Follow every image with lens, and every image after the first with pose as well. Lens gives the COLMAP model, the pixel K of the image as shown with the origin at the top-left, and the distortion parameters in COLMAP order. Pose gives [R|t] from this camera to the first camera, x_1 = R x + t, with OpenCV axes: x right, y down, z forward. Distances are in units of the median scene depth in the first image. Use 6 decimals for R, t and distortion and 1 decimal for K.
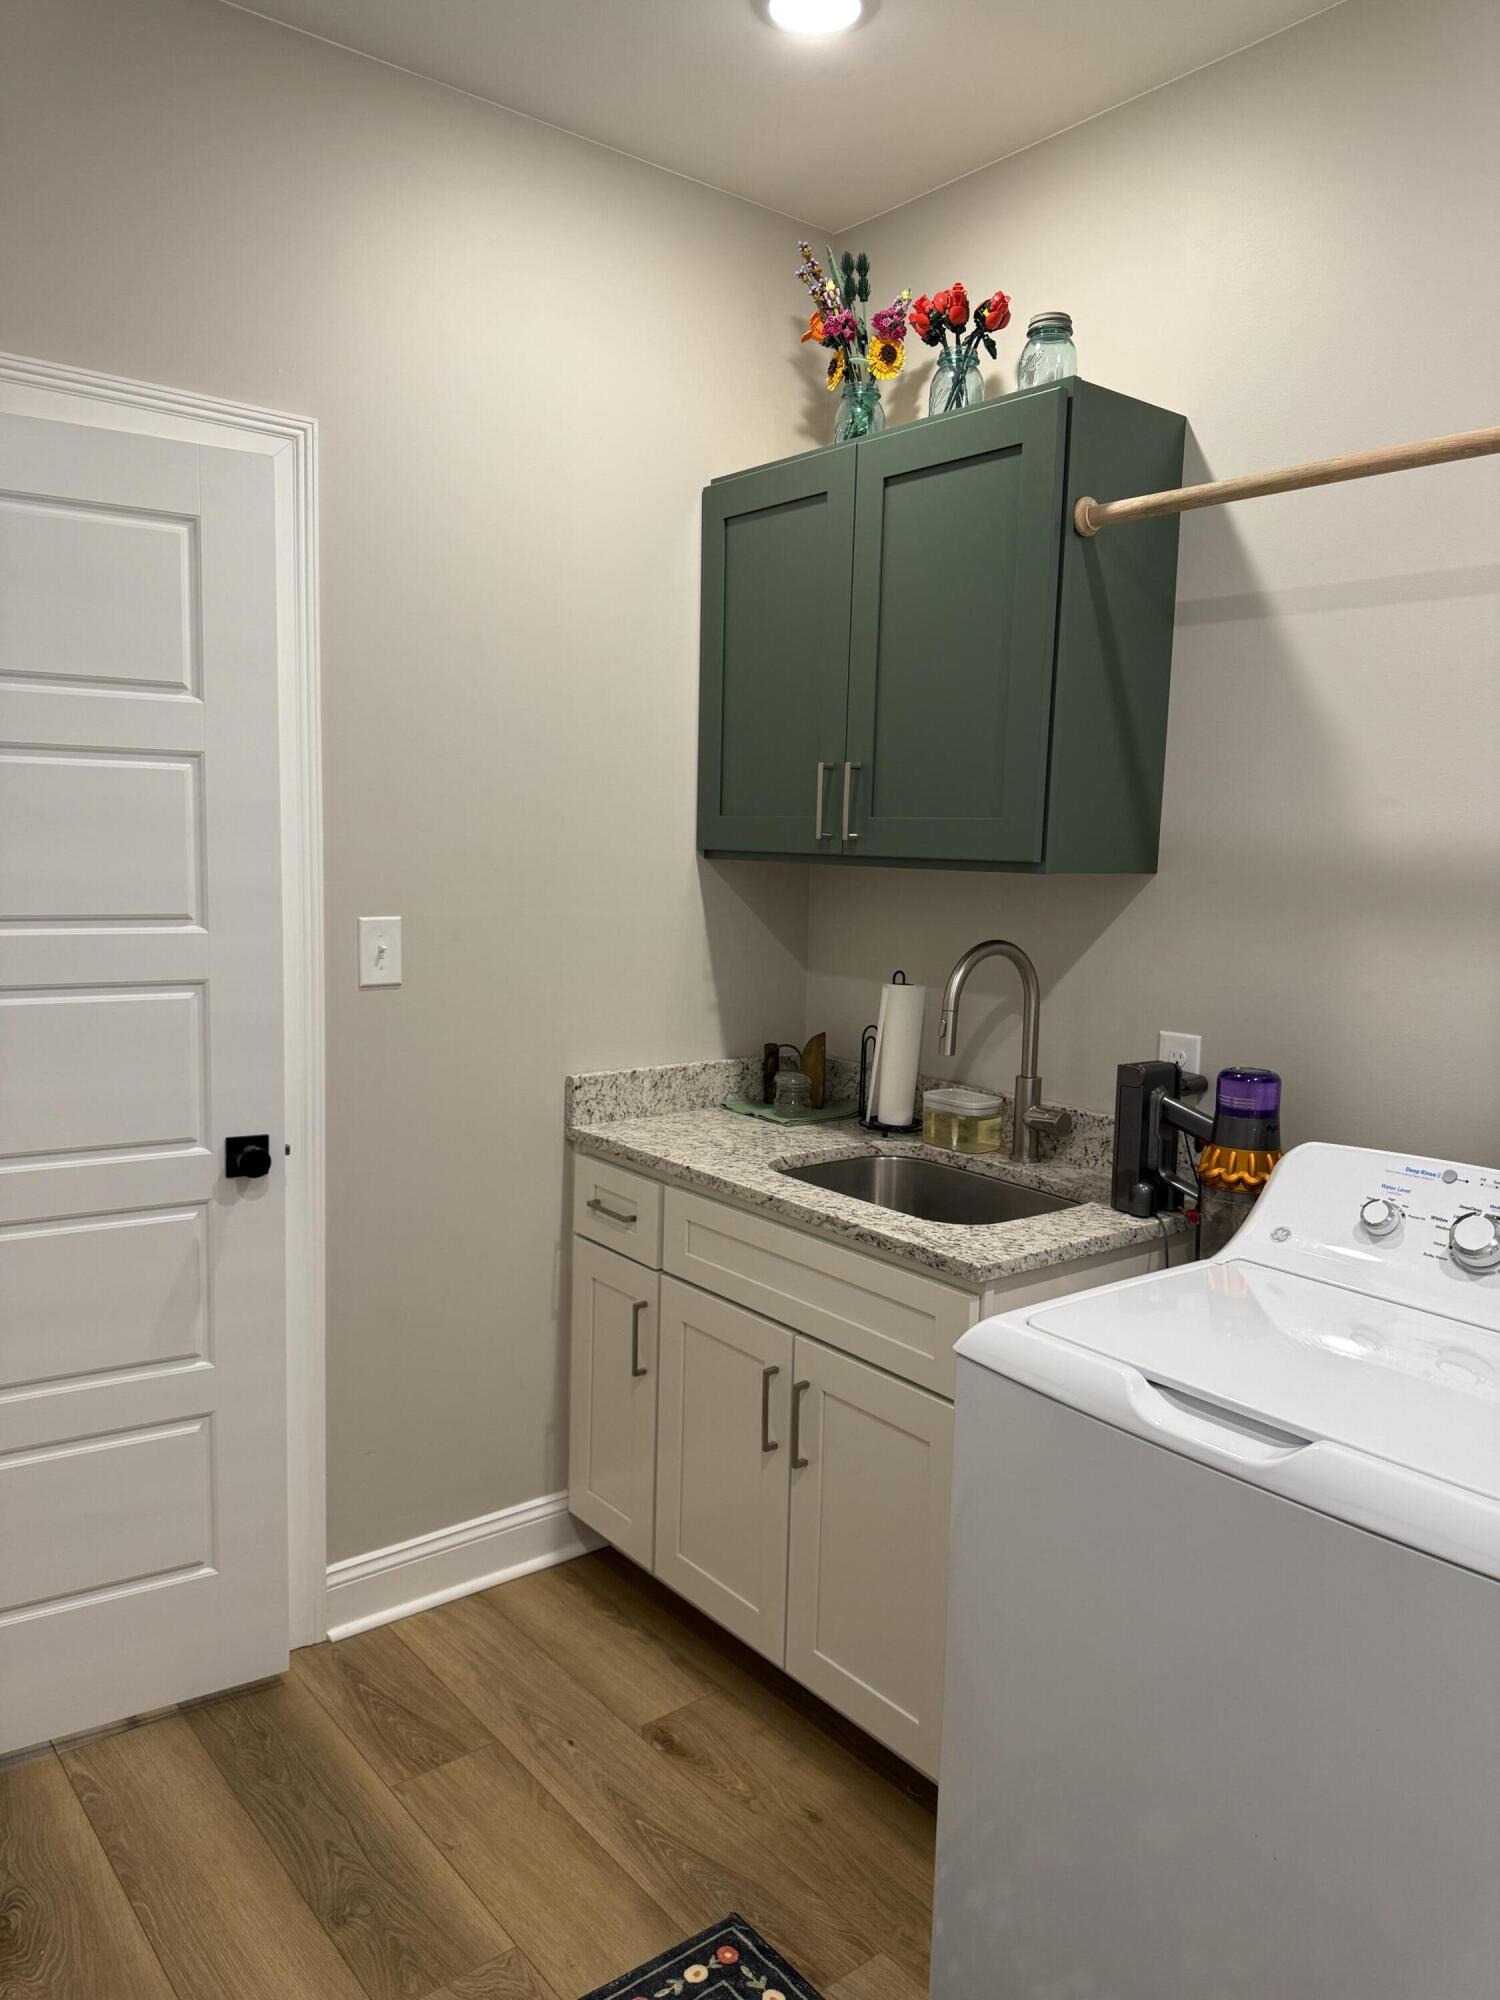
lens RADIAL K [[1424.0, 0, 754.0], [0, 1424.0, 996.4], [0, 0, 1]] dist [0.009127, -0.000725]
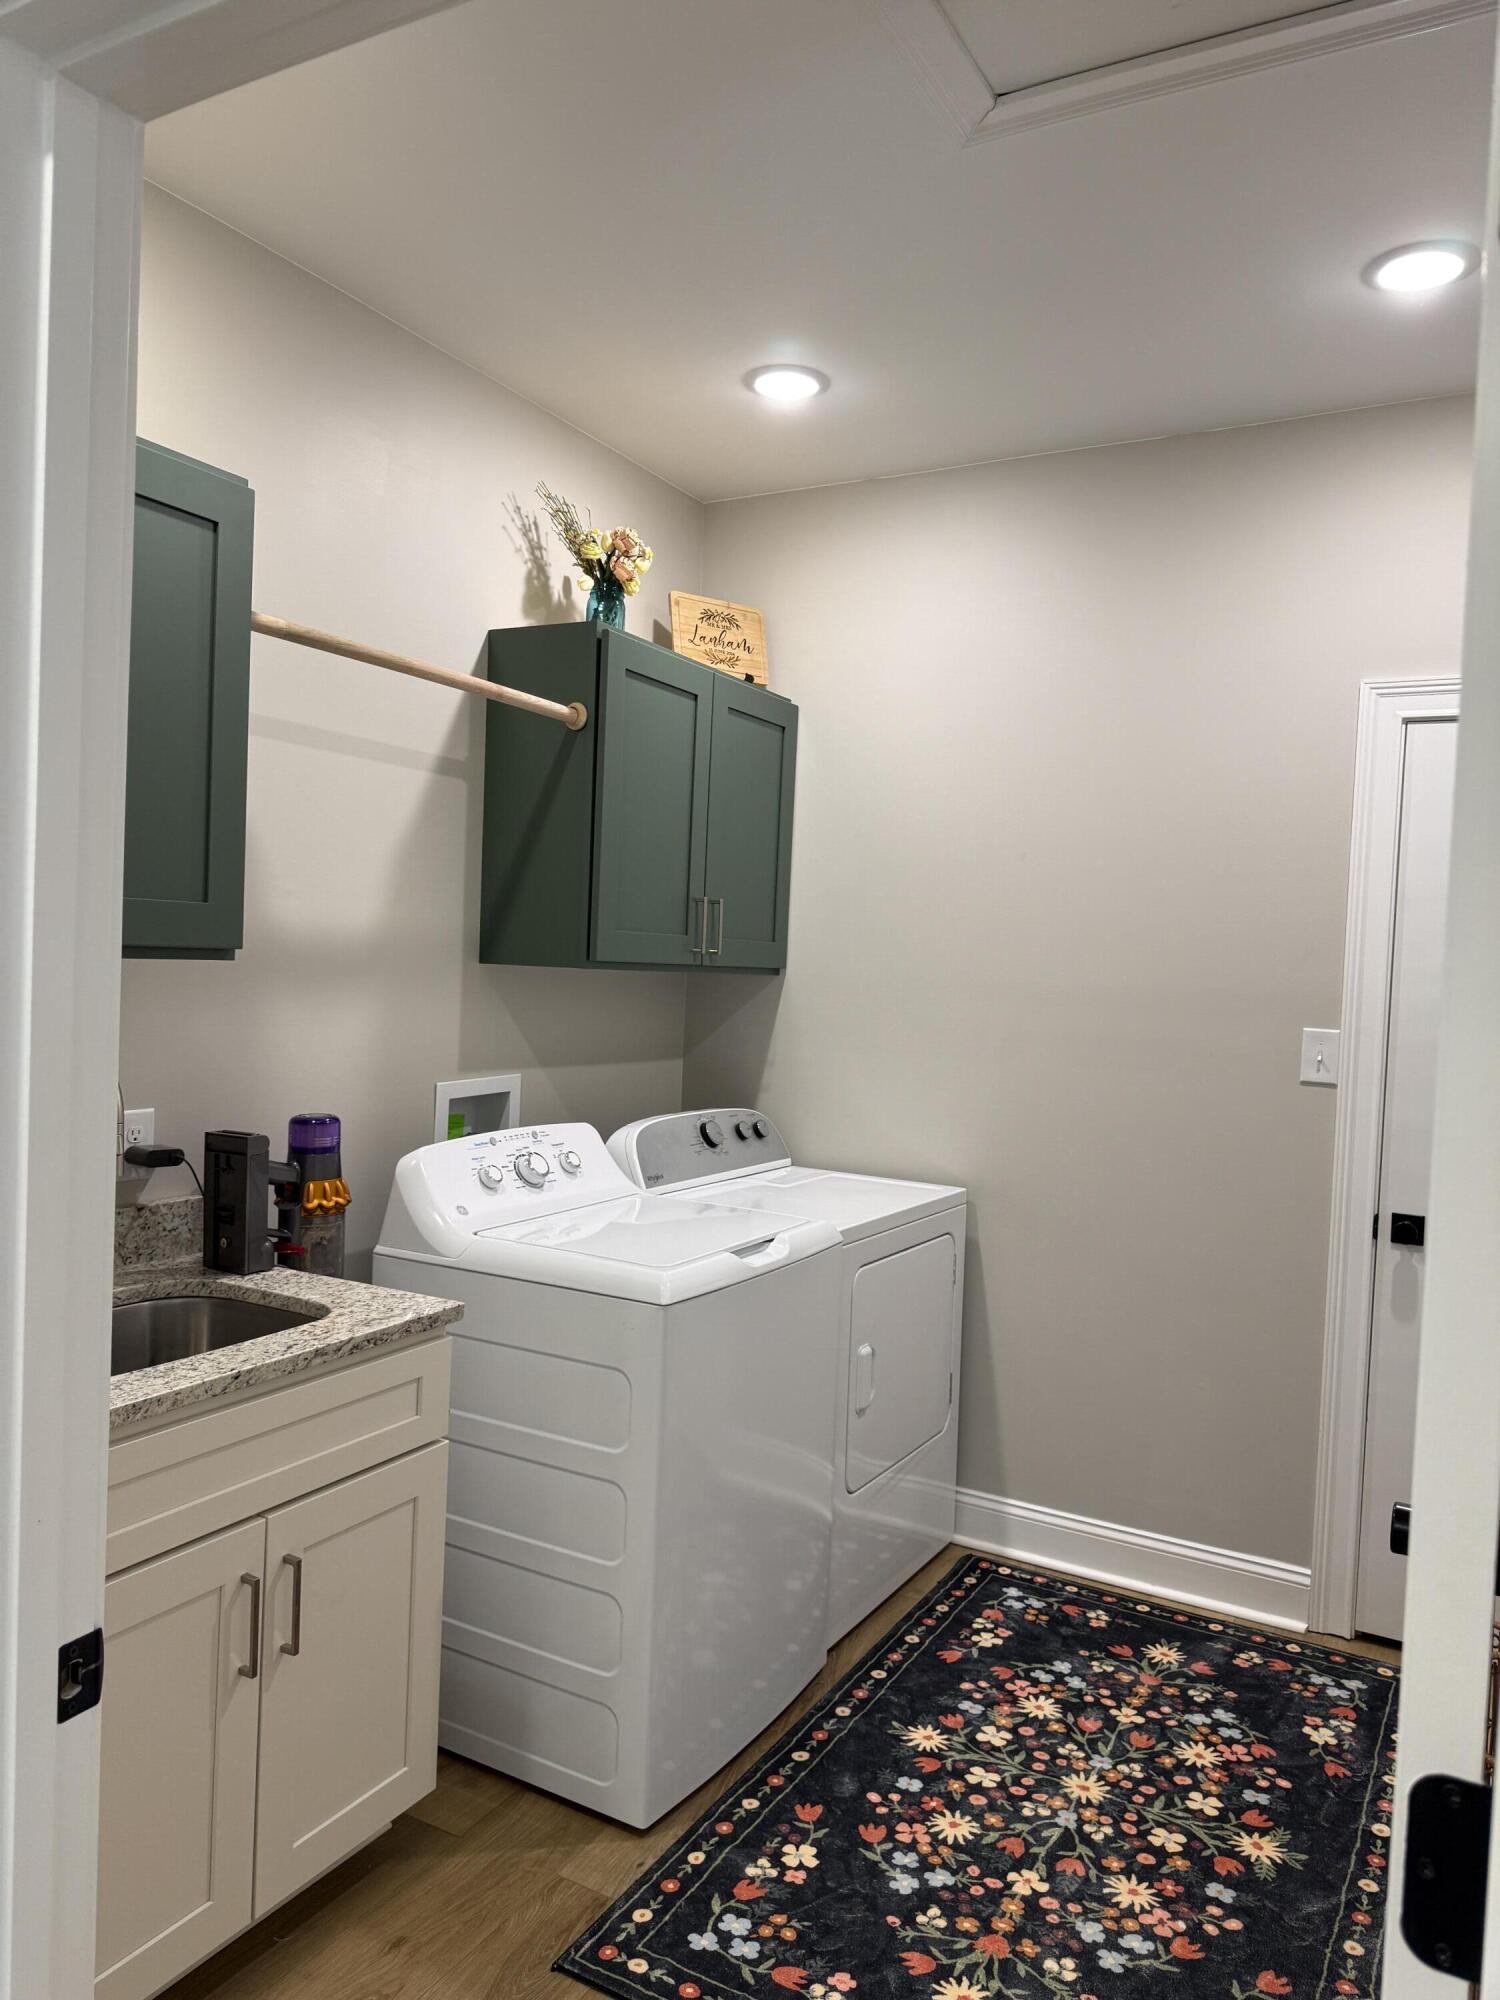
lens RADIAL K [[1424.0, 0, 751.3], [0, 1424.0, 1003.8], [0, 0, 1]] dist [0.009127, -0.000725]
pose [[-0.397155, -0.075954, 0.914603, -0.897878], [0.045911, 0.993677, 0.102457, -0.149123], [-0.916602, 0.082681, -0.391157, 1.117792]]
